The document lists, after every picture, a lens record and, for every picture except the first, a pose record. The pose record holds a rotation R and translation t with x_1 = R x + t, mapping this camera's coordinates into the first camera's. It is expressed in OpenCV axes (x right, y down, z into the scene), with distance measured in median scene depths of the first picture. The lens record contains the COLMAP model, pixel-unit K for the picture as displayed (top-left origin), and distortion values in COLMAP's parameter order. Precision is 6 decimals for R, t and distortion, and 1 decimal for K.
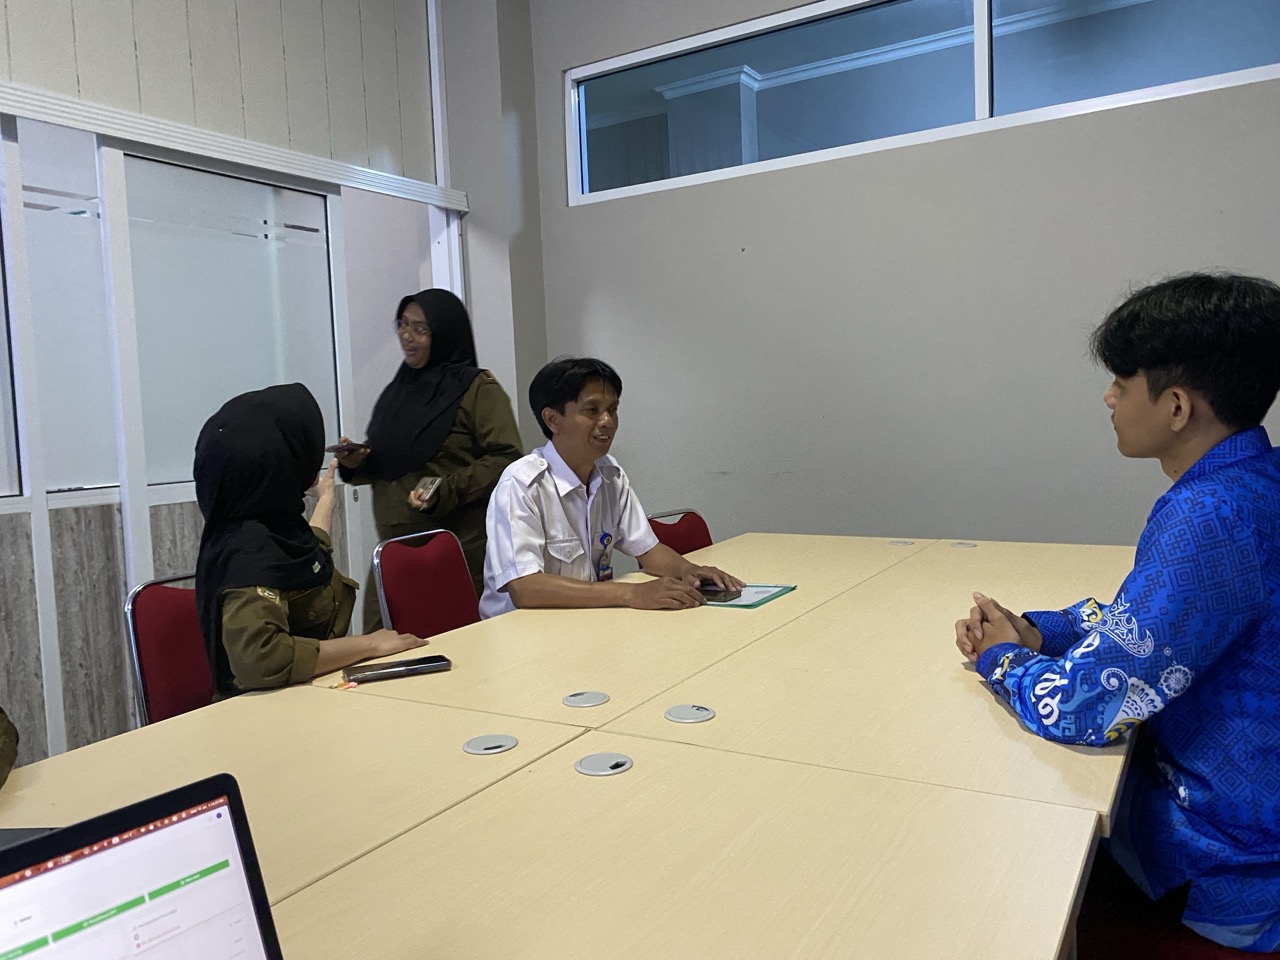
lens RADIAL K [[982.6, 0, 639.9], [0, 982.6, 483.3], [0, 0, 1]] dist [0.020744, 0.004139]
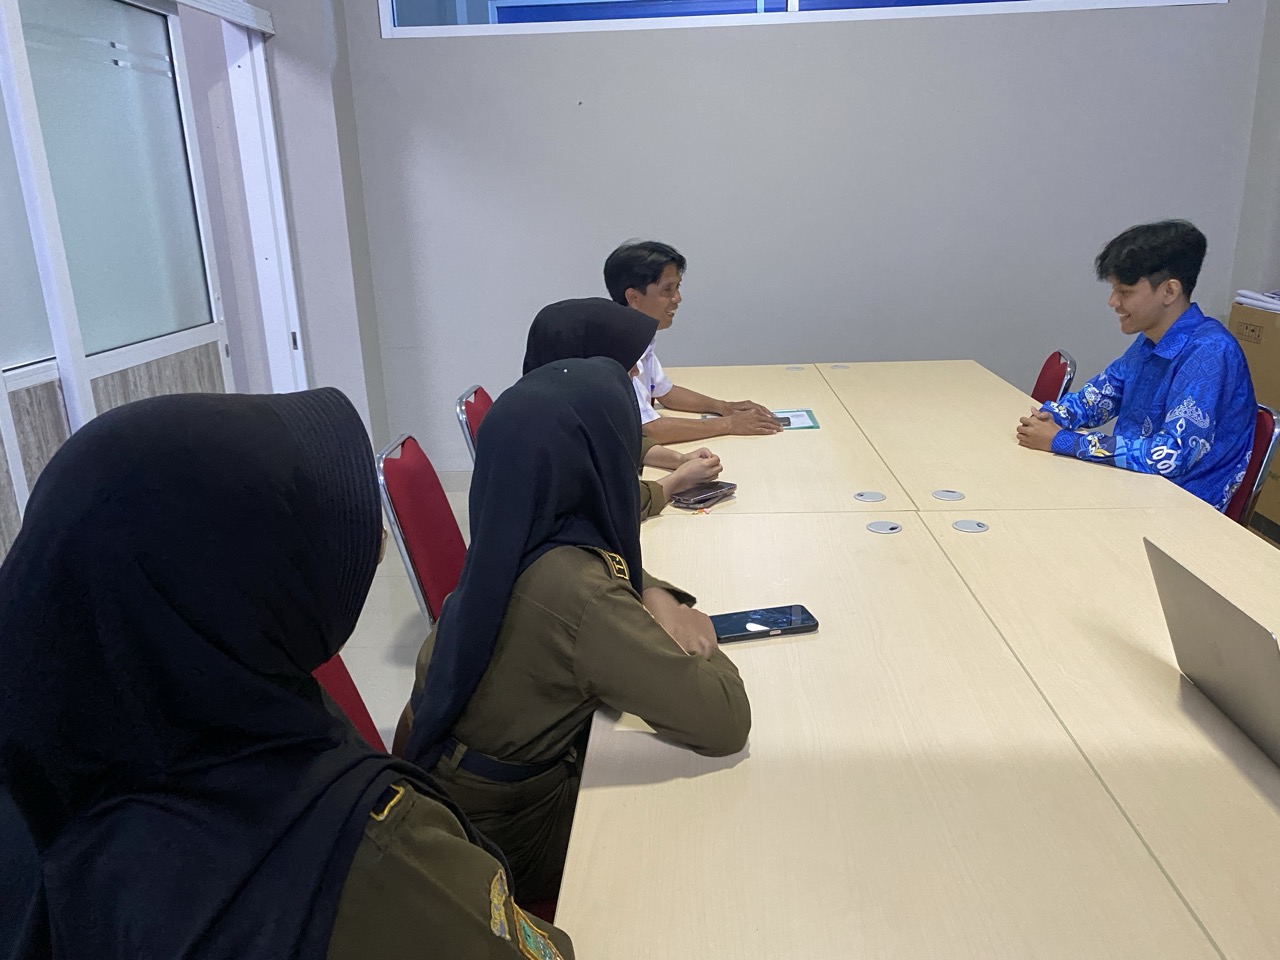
lens RADIAL K [[982.6, 0, 639.0], [0, 982.6, 476.7], [0, 0, 1]] dist [0.020744, 0.004139]
pose [[0.882716, -0.122667, 0.453613, -0.477348], [0.034895, 0.979773, 0.197048, -0.052720], [-0.468609, -0.158109, 0.869141, -0.058700]]
